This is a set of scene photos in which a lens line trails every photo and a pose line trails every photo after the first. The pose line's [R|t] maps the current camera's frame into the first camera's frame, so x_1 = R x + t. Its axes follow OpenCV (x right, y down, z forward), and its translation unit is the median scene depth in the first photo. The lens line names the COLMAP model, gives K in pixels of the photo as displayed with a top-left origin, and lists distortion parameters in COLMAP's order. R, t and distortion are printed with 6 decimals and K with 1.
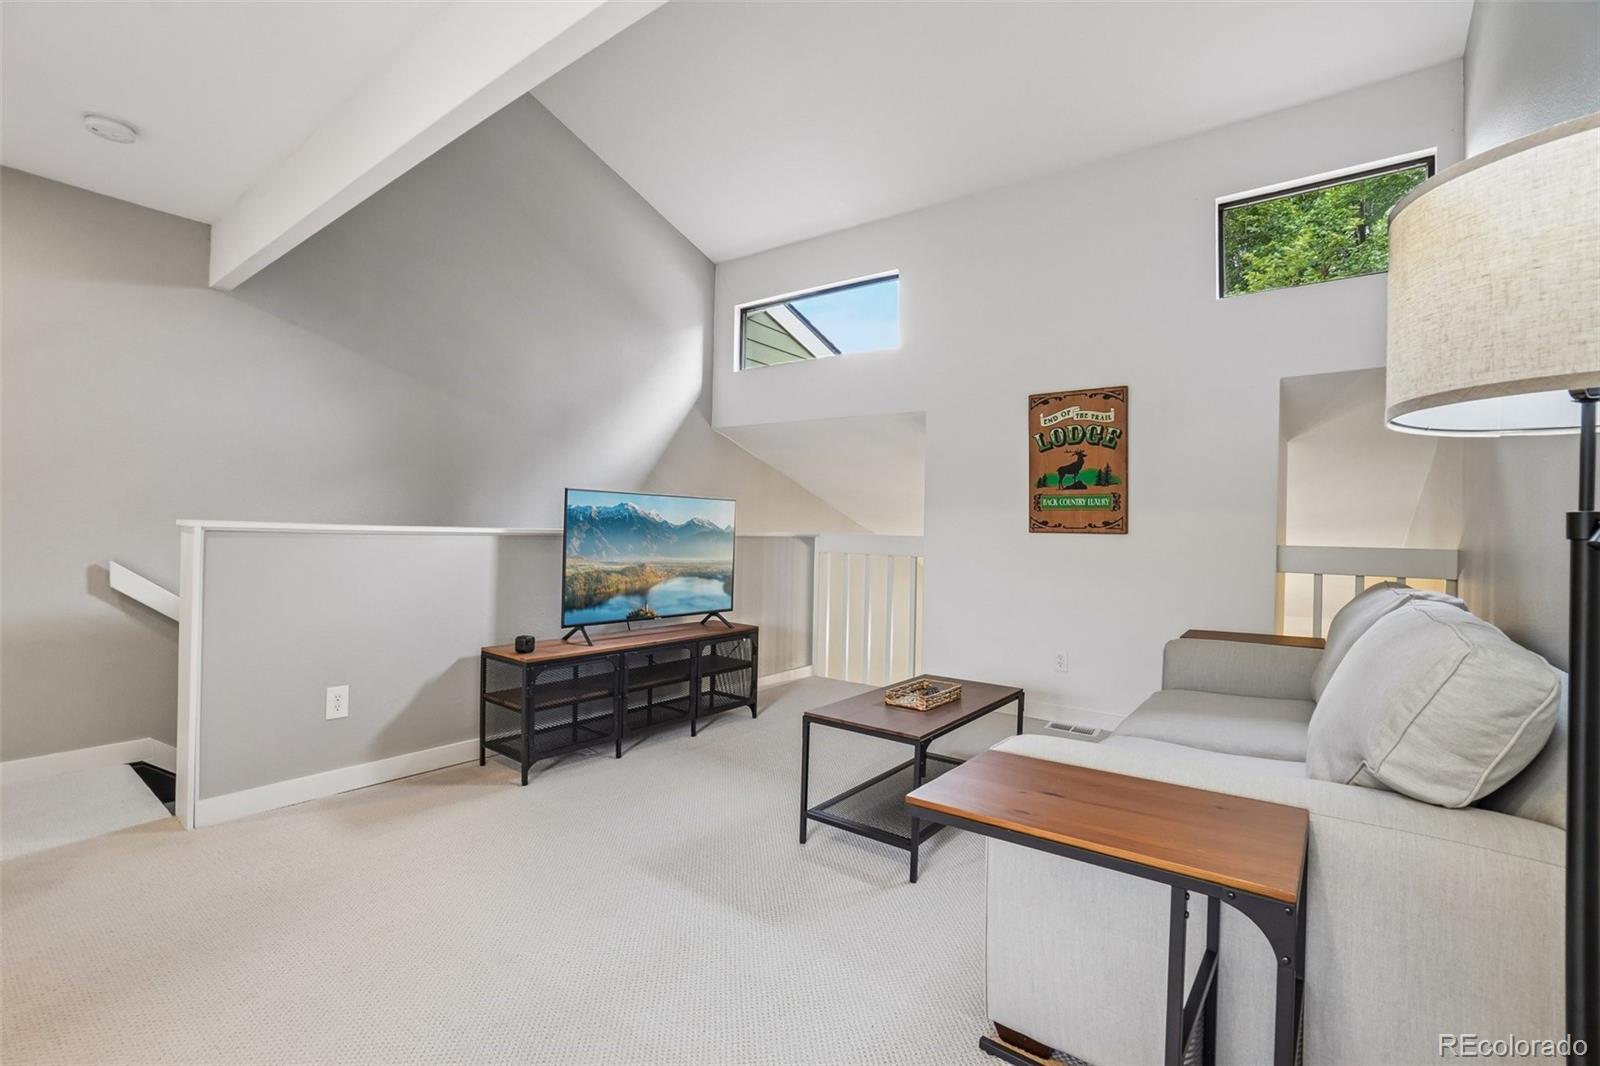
lens RADIAL K [[727.4, 0, 813.5], [0, 727.4, 527.5], [0, 0, 1]] dist [-0.050015, 0.013352]
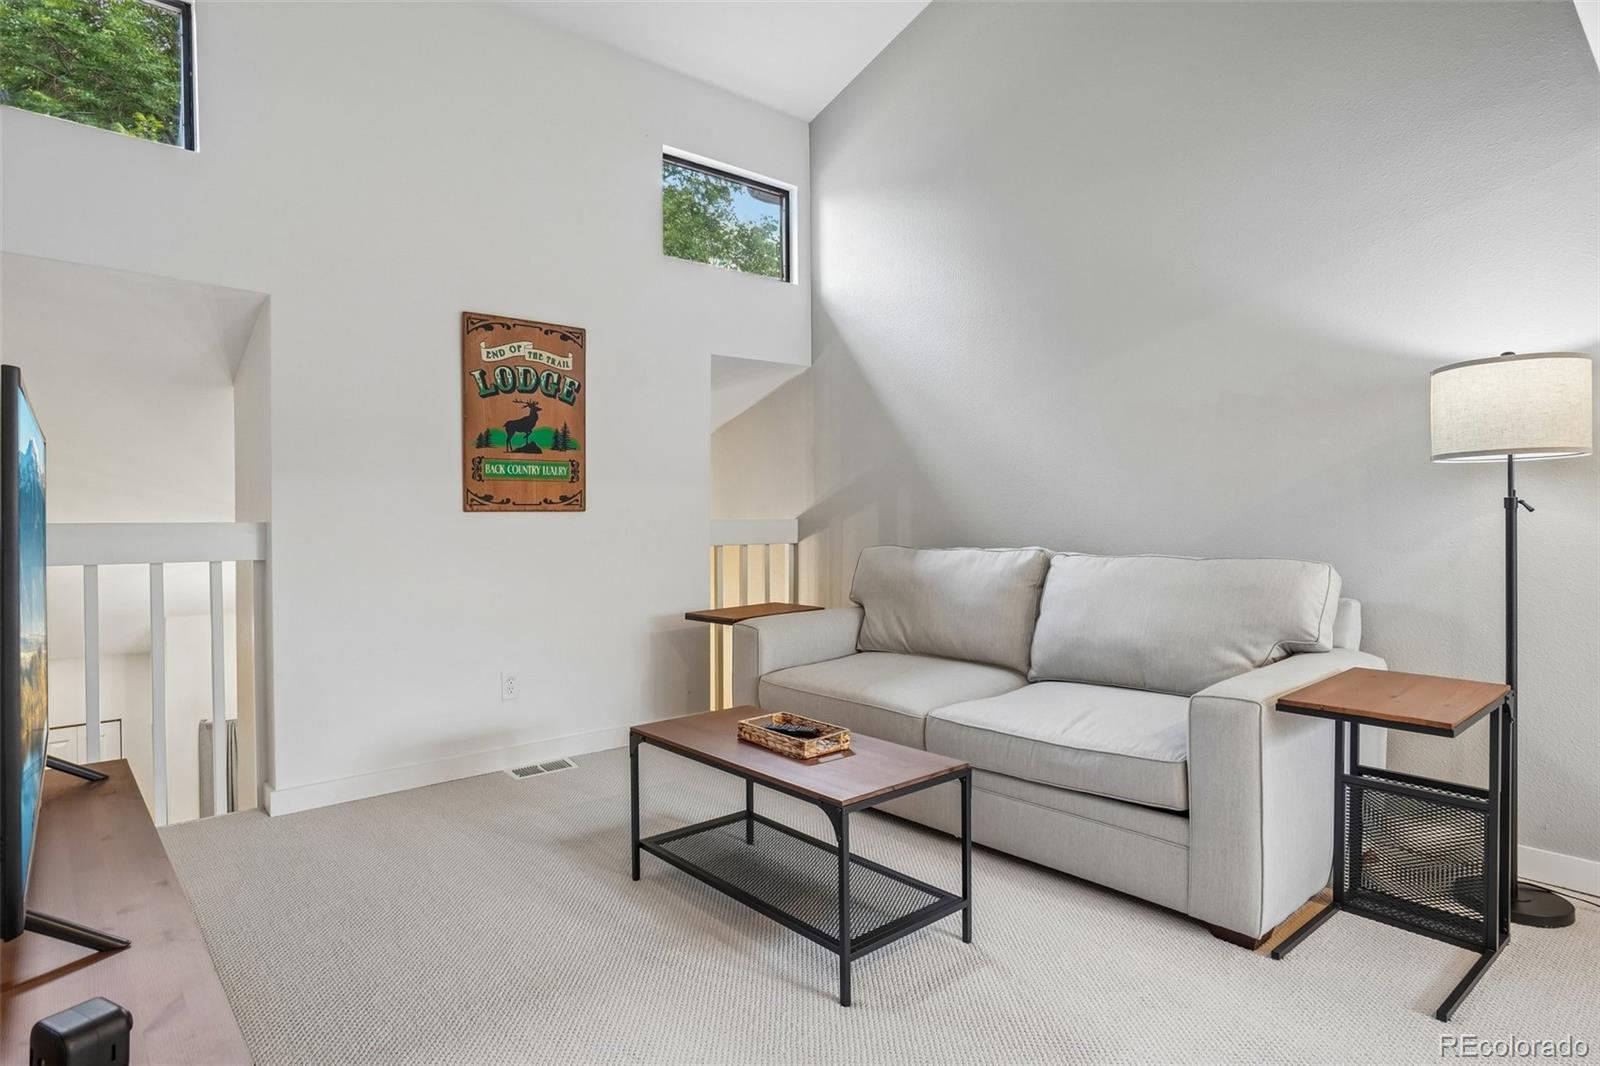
lens RADIAL K [[852.2, 0, 809.0], [0, 852.2, 532.3], [0, 0, 1]] dist [-0.018607, 0.000130]
pose [[0.226344, -0.036978, 0.973345, -0.435564], [0.006685, 0.999315, 0.036410, -0.000654], [-0.974025, -0.001734, 0.226436, 0.516899]]
